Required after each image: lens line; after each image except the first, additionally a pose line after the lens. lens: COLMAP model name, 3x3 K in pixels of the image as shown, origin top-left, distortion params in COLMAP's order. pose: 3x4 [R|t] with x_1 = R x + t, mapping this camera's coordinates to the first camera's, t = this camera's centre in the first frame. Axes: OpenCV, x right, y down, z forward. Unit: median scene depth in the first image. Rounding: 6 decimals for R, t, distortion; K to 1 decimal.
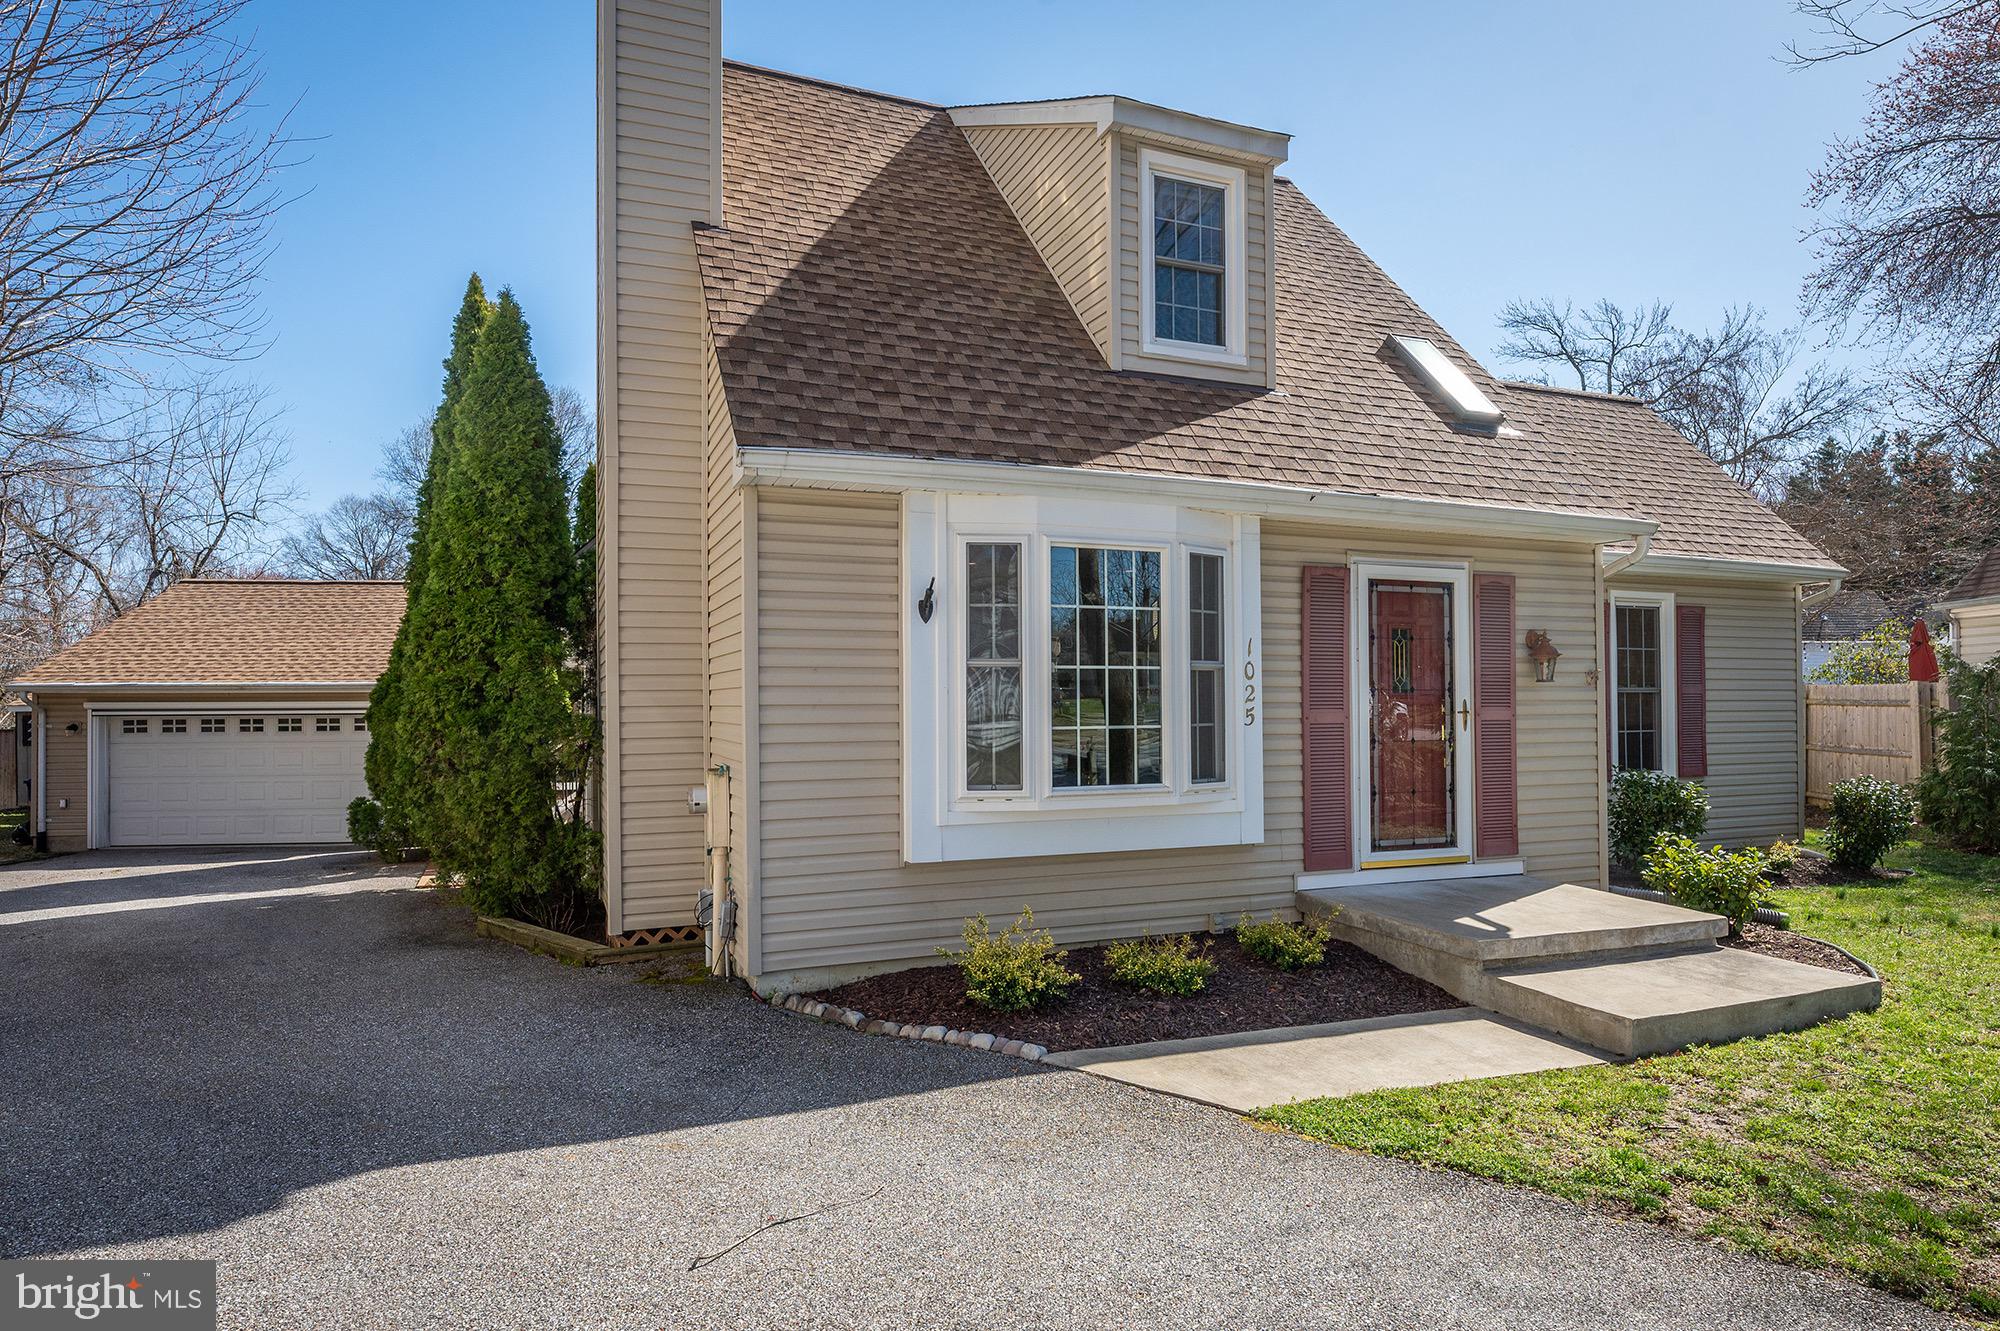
lens RADIAL K [[1148.5, 0, 1032.7], [0, 1148.5, 697.0], [0, 0, 1]] dist [-0.002334, -0.000867]
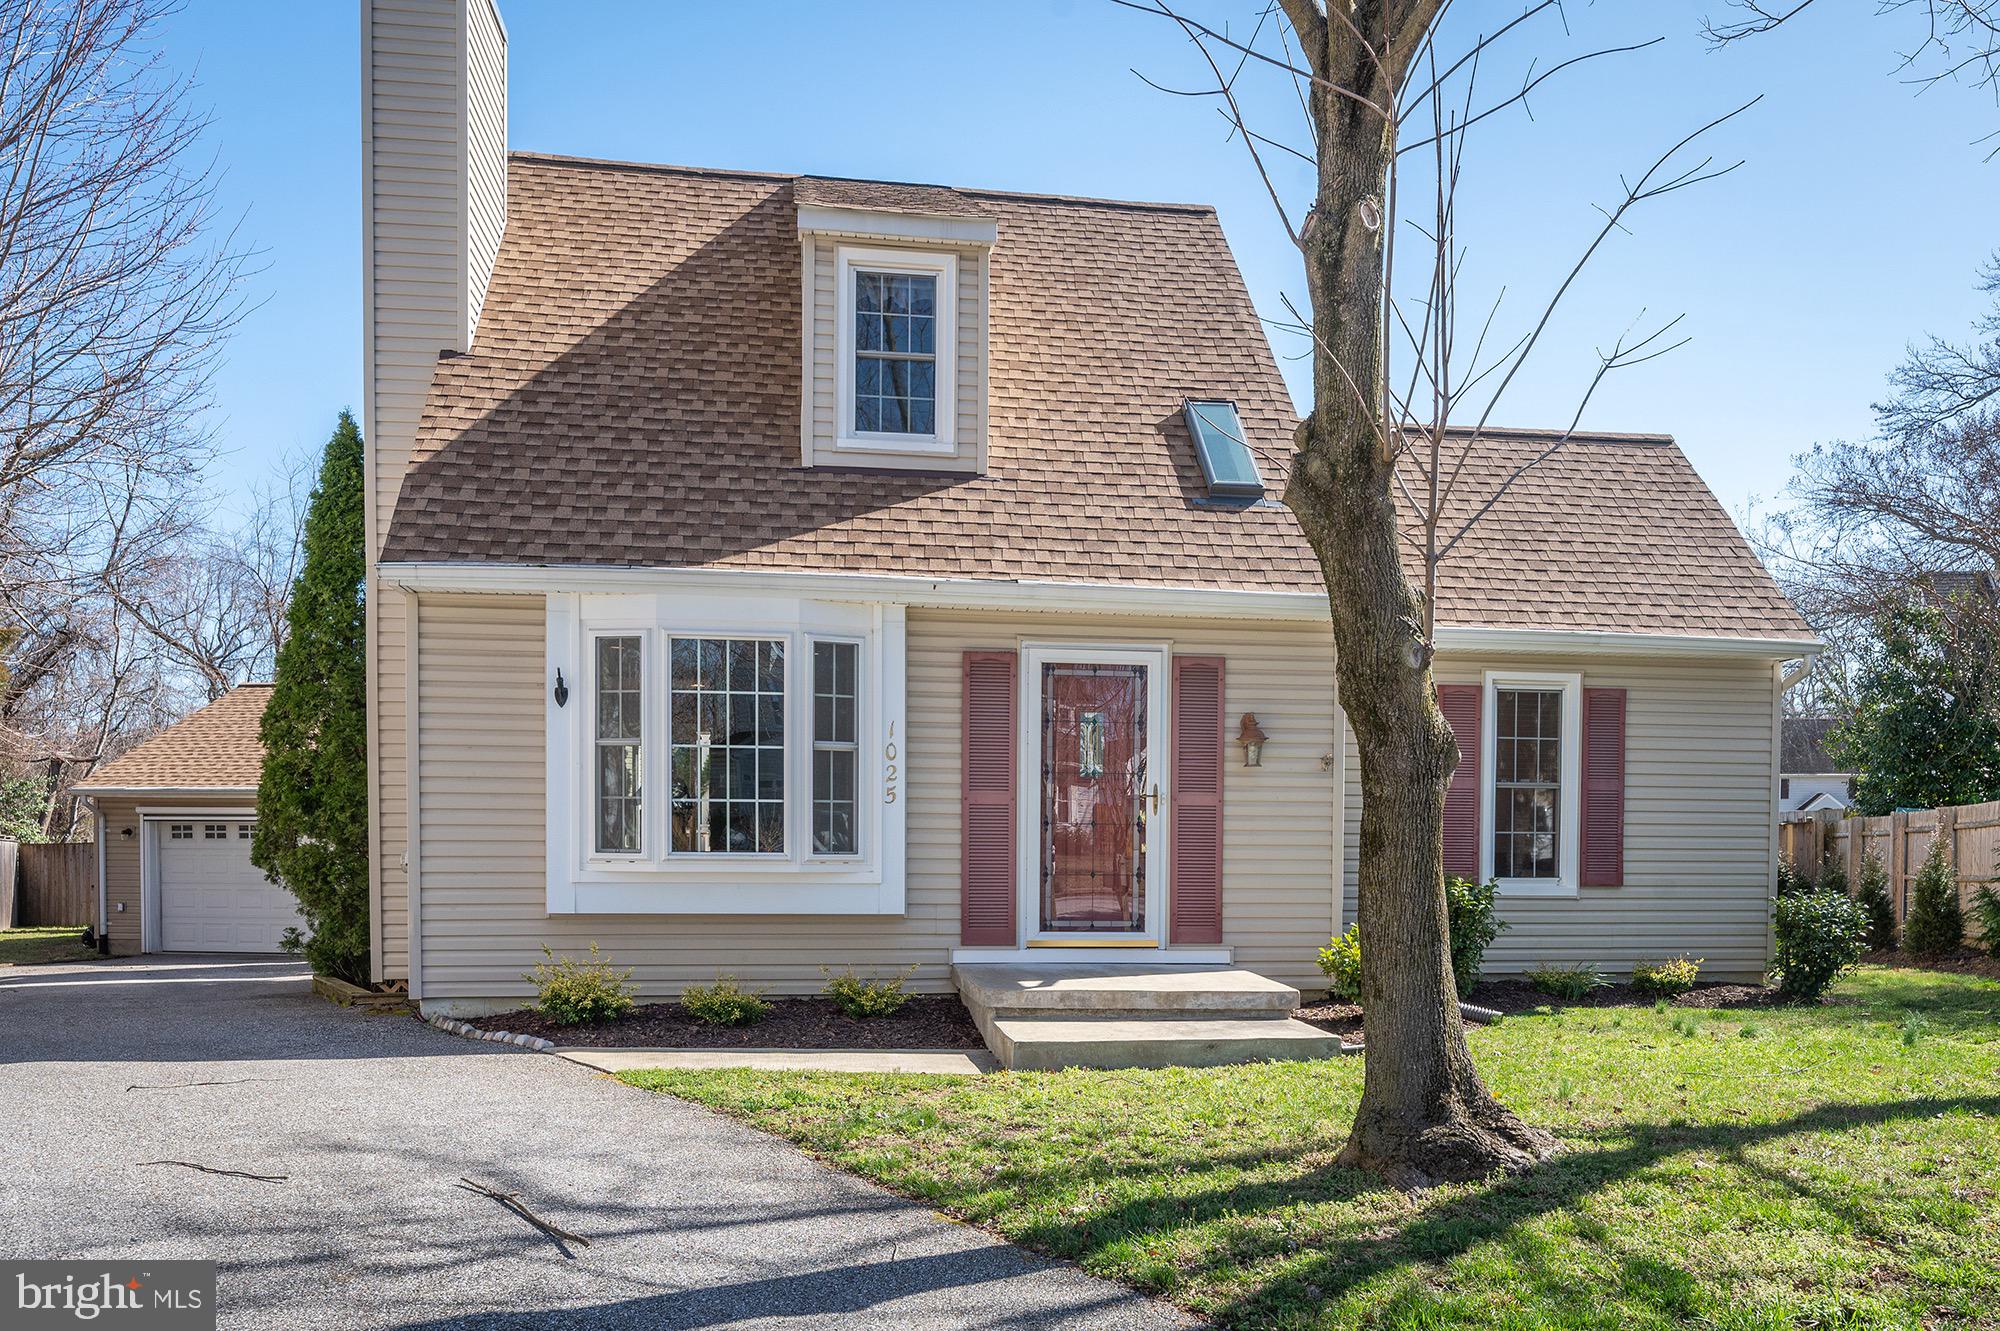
lens RADIAL K [[1577.3, 0, 1040.7], [0, 1577.3, 907.5], [0, 0, 1]] dist [0.003044, -0.014240]
pose [[0.971339, 0.020780, -0.236787, 0.622574], [-0.010258, 0.998908, 0.045582, 0.049194], [0.237475, -0.041847, 0.970492, -0.360811]]
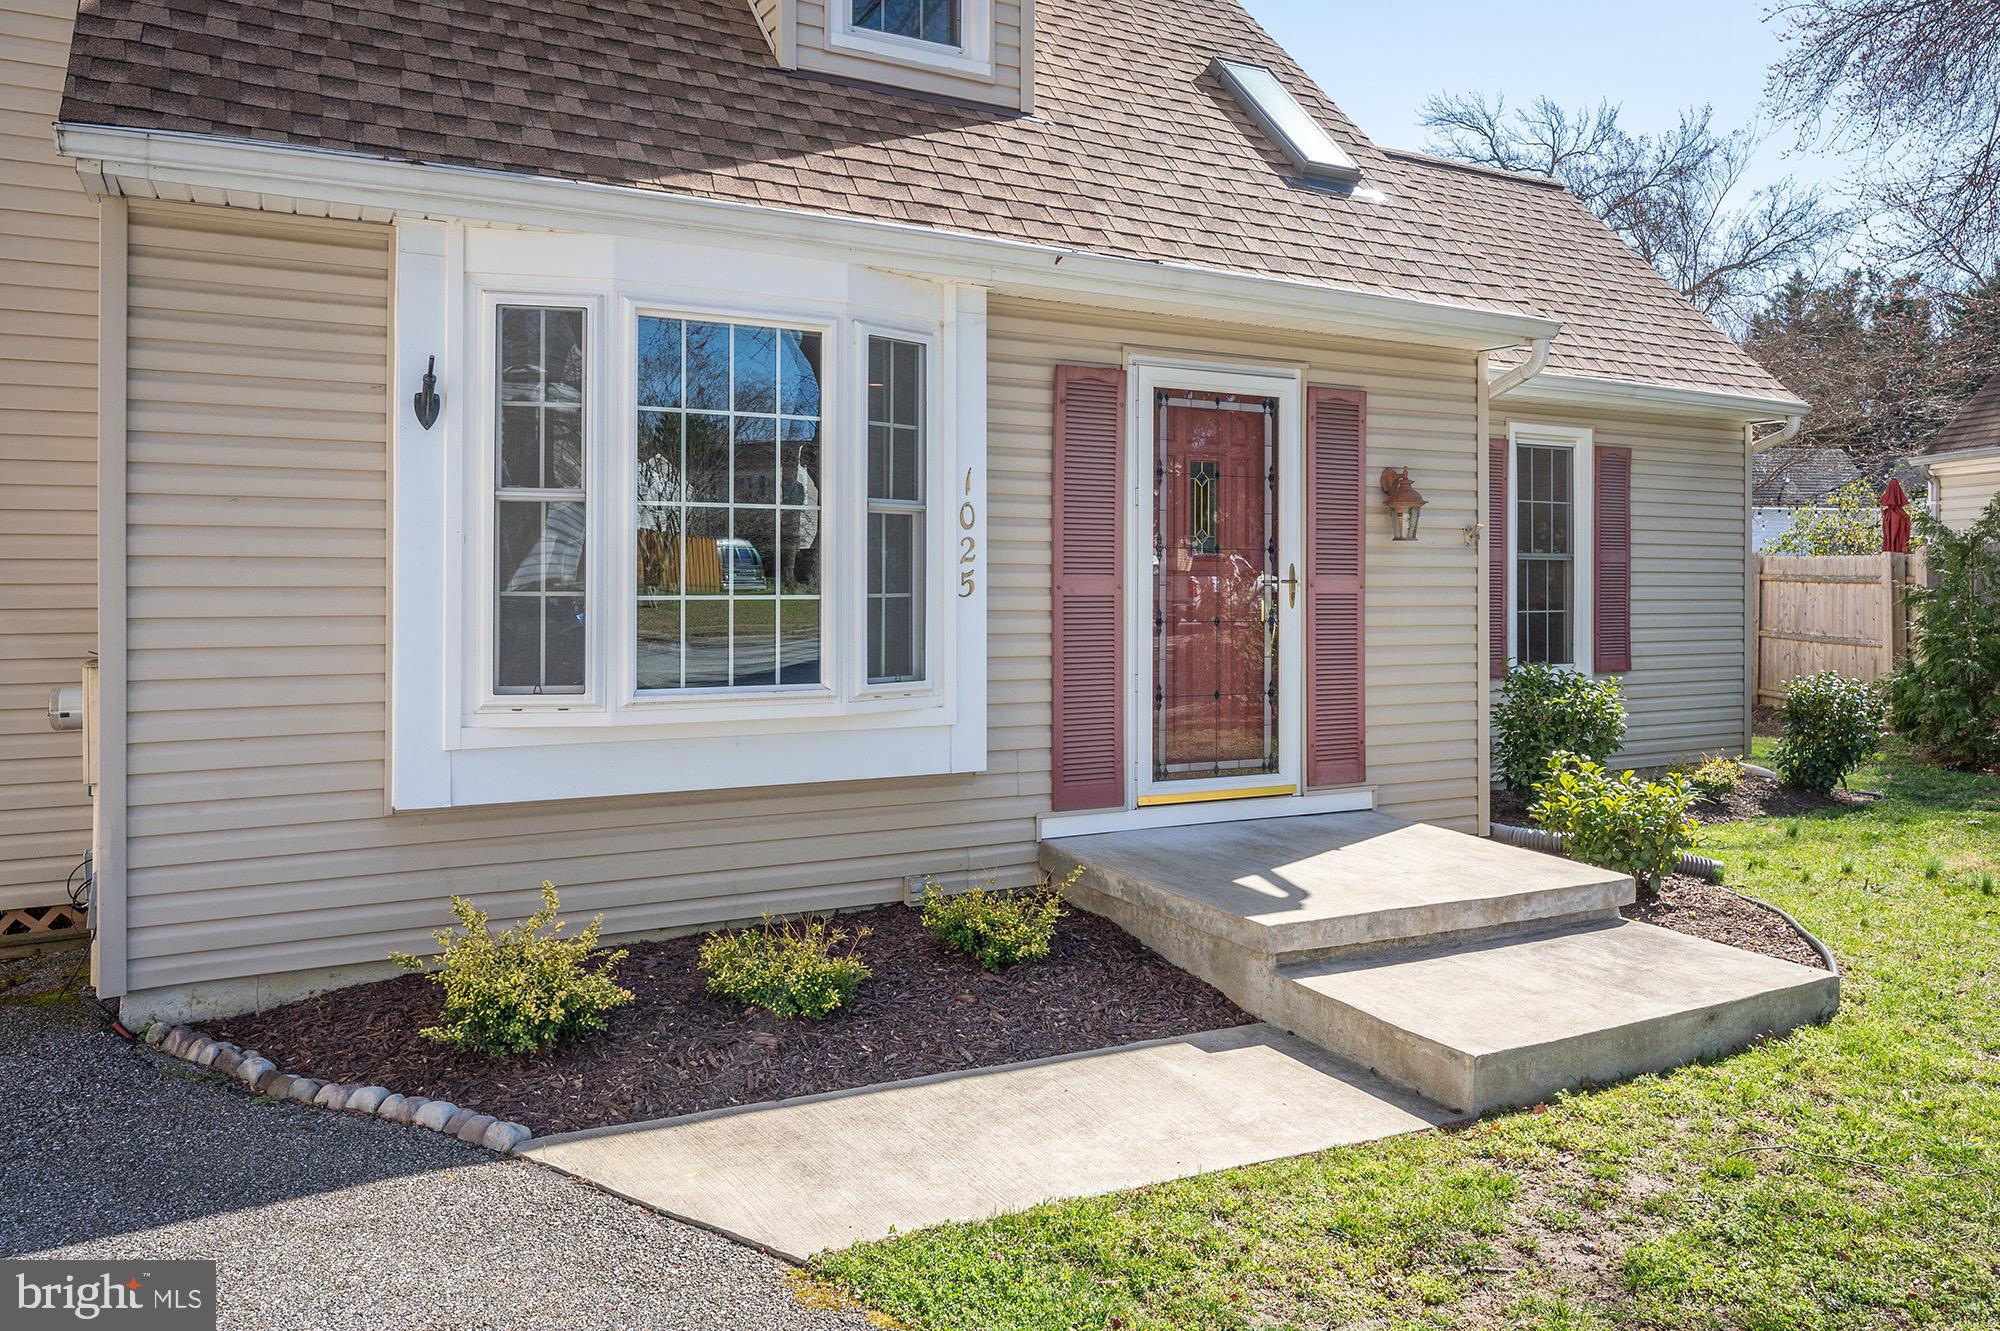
lens RADIAL K [[1394.9, 0, 1010.8], [0, 1394.9, 580.5], [0, 0, 1]] dist [-0.003402, -0.002282]
pose [[0.995356, 0.009594, 0.095780, 0.126160], [-0.010476, 0.999907, 0.008708, 0.007018], [-0.095687, -0.009671, 0.995364, 0.169105]]
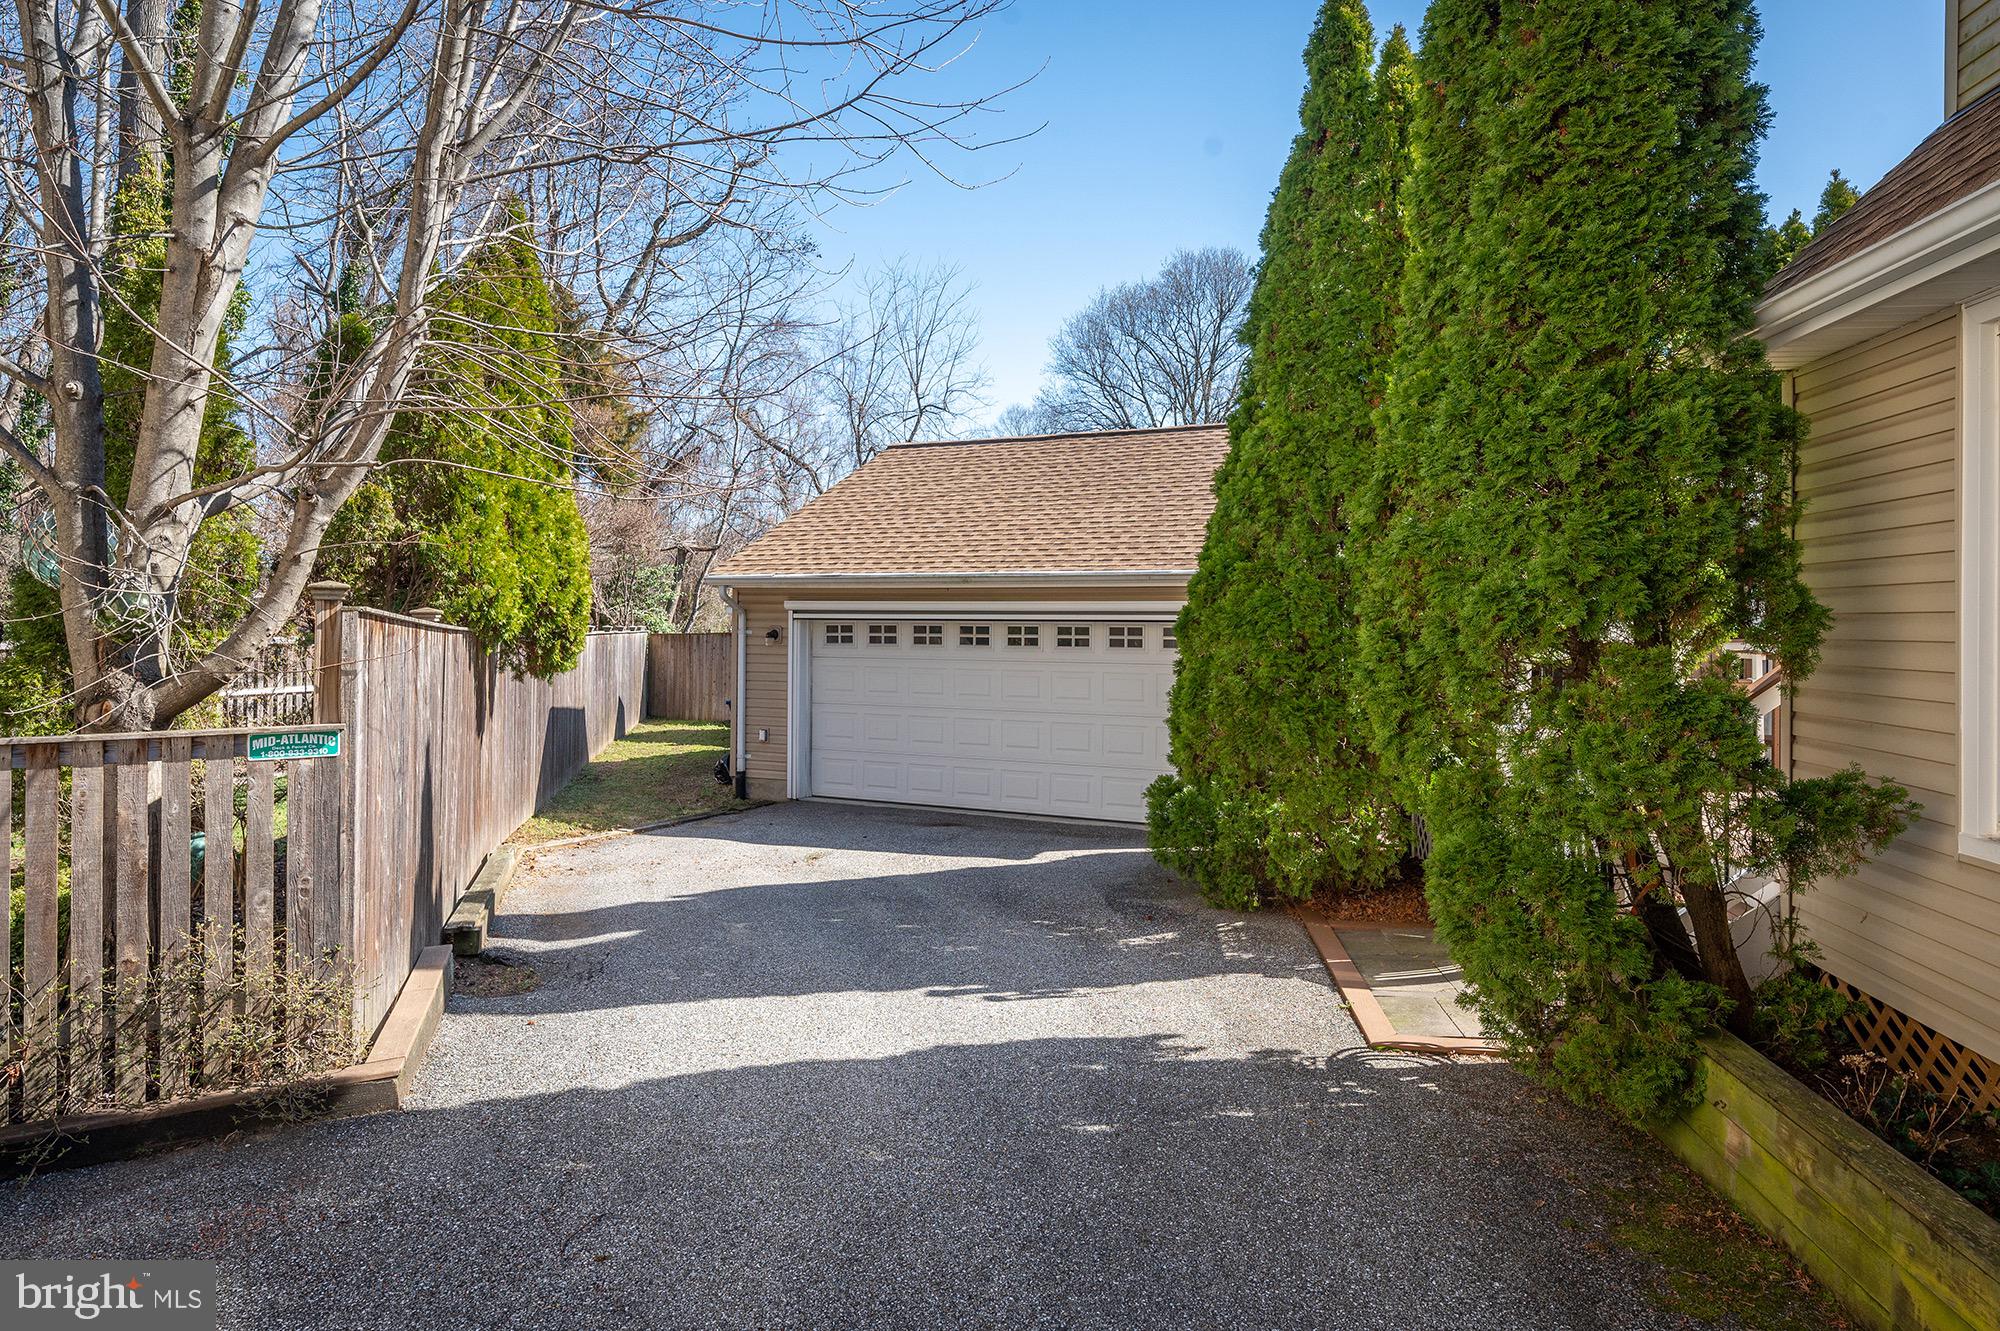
lens RADIAL K [[1225.5, 0, 971.3], [0, 1225.5, 624.0], [0, 0, 1]] dist [0.004425, -0.000274]
pose [[0.846848, 0.013783, -0.531657, -0.693976], [-0.005979, 0.999848, 0.016397, 0.013629], [0.531802, -0.010707, 0.846801, 0.897154]]
